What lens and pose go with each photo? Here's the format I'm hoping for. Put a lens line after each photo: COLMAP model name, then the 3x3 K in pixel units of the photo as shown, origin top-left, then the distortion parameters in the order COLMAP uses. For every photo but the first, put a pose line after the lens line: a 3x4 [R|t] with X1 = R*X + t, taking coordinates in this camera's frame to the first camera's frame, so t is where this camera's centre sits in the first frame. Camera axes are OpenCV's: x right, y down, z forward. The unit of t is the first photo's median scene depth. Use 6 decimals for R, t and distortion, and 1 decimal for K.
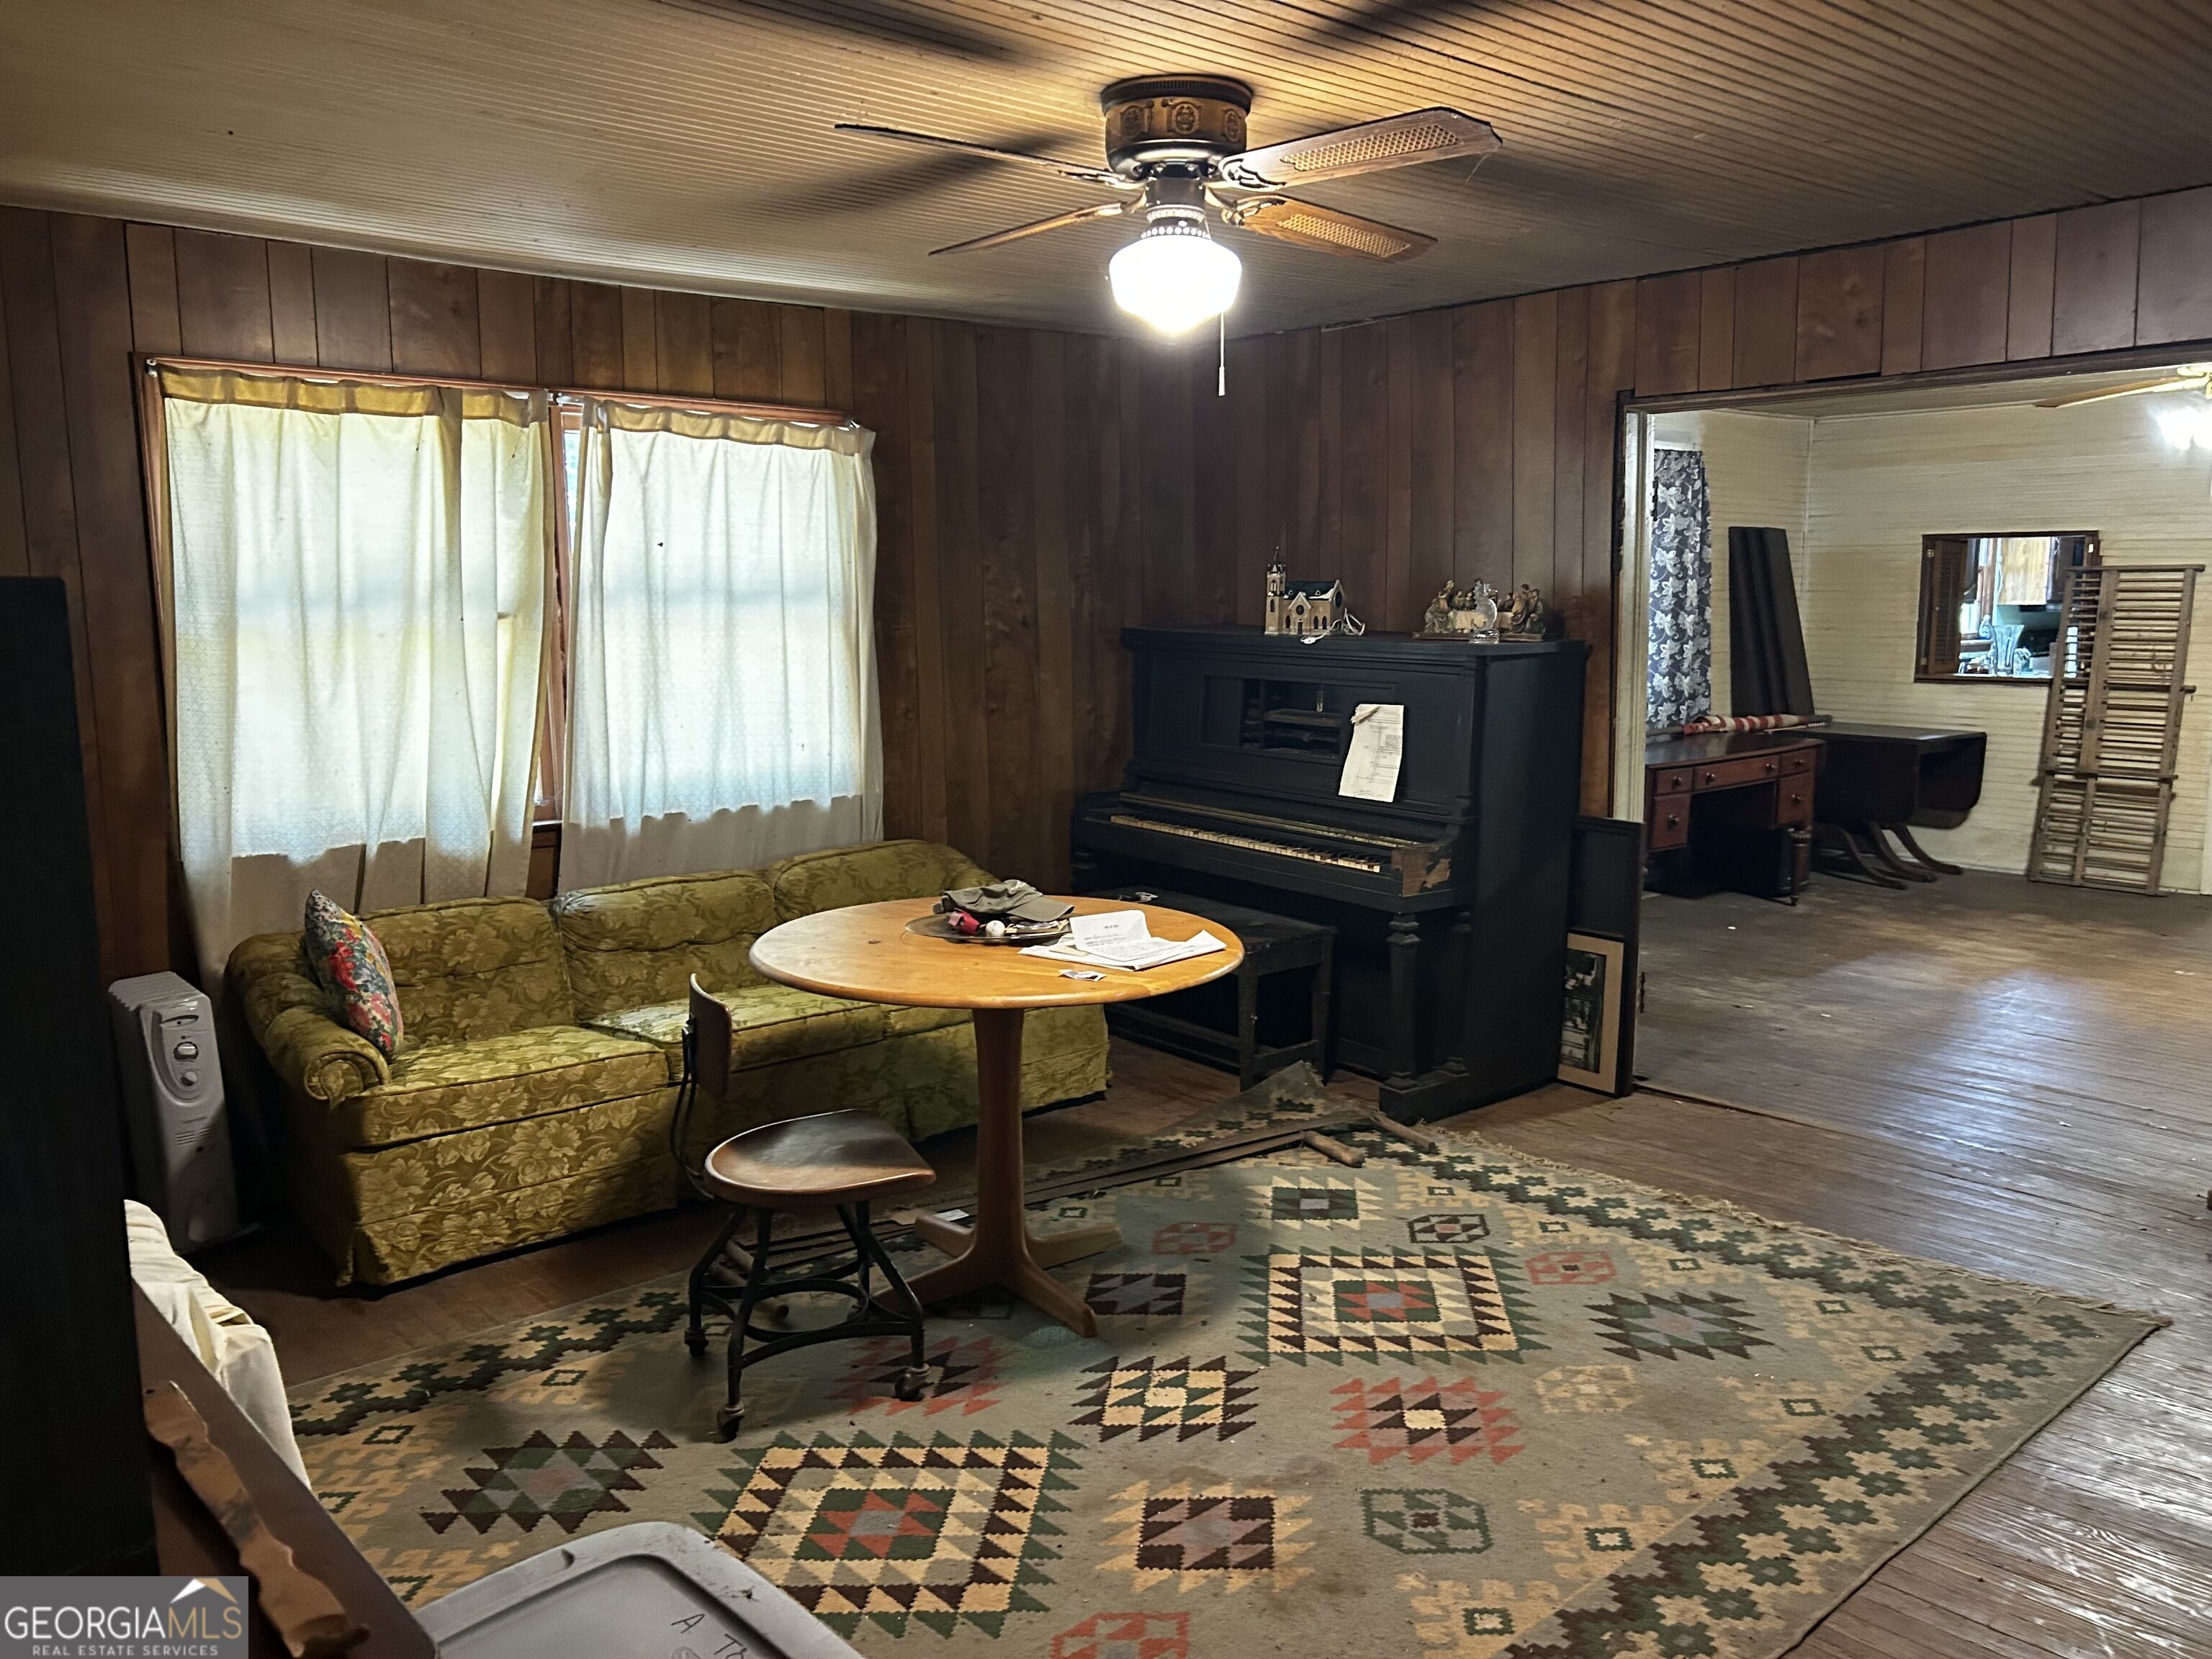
lens RADIAL K [[1687.3, 0, 1137.1], [0, 1687.3, 833.9], [0, 0, 1]] dist [0.064598, -0.080976]
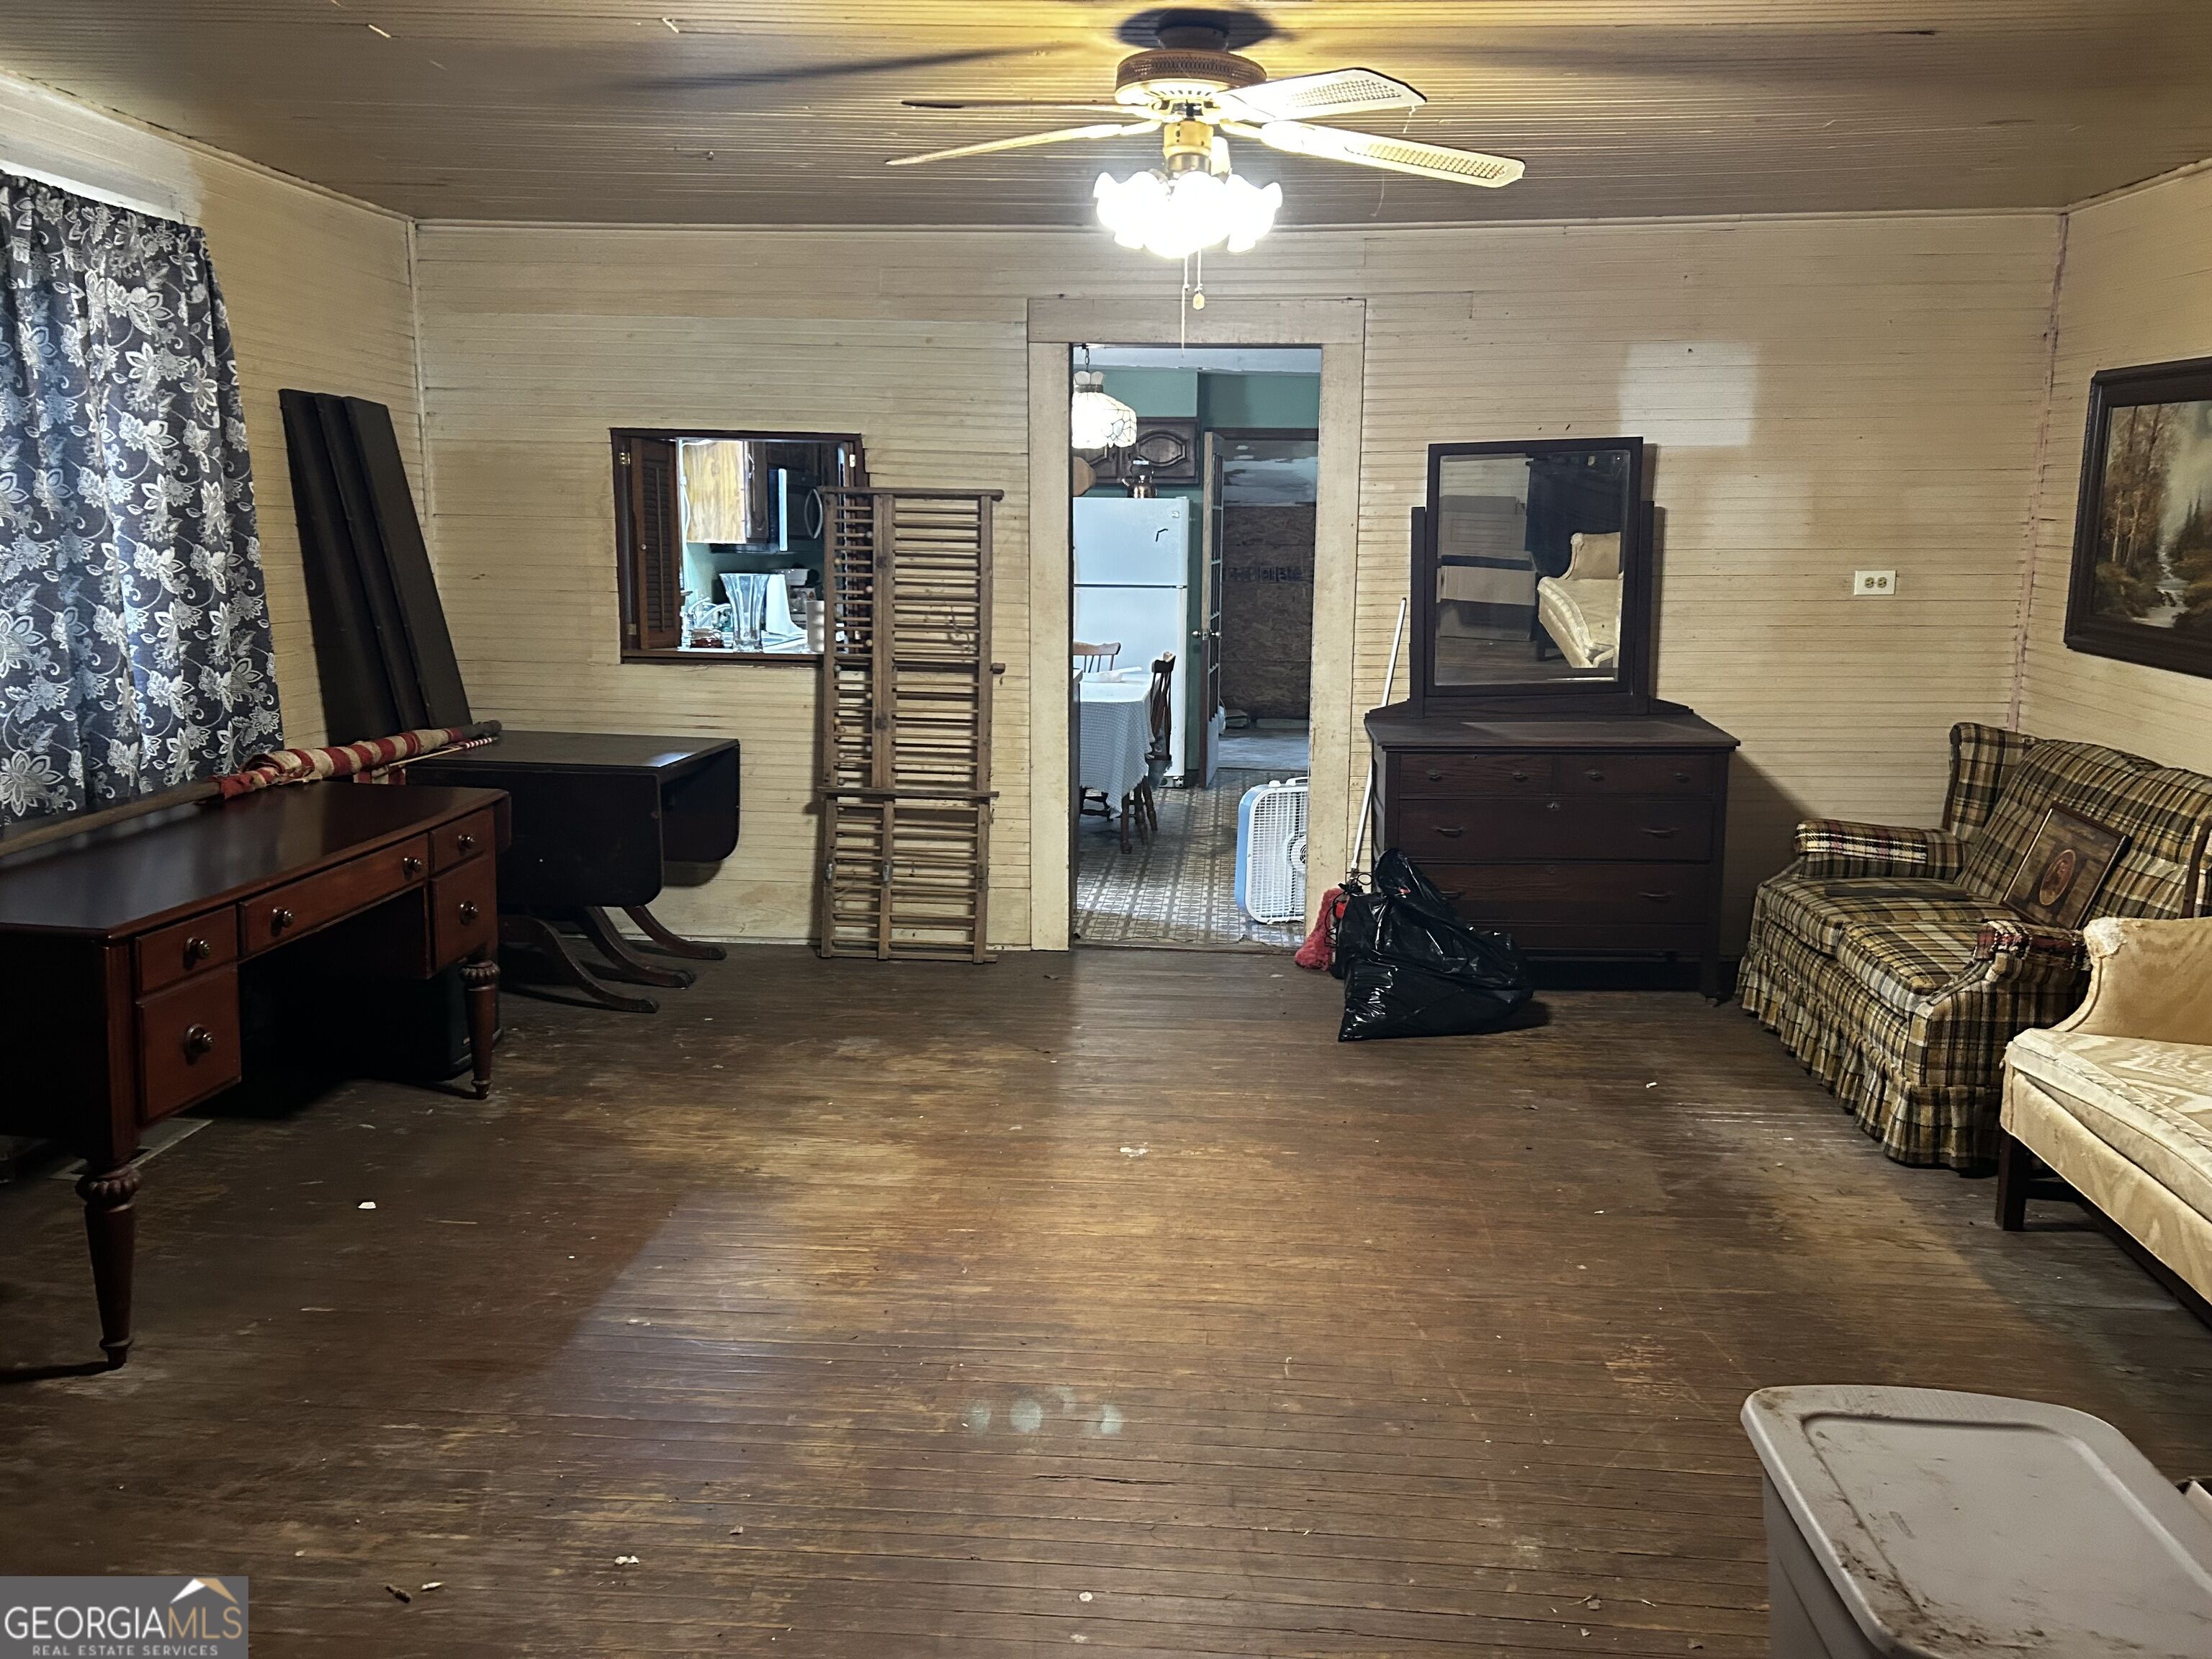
lens RADIAL K [[1687.3, 0, 1137.1], [0, 1687.3, 833.9], [0, 0, 1]] dist [0.064598, -0.080976]
pose [[0.720128, -0.106130, 0.685677, 0.164351], [0.080335, 0.994340, 0.069533, -0.058300], [-0.689175, 0.005011, 0.724578, 0.438691]]
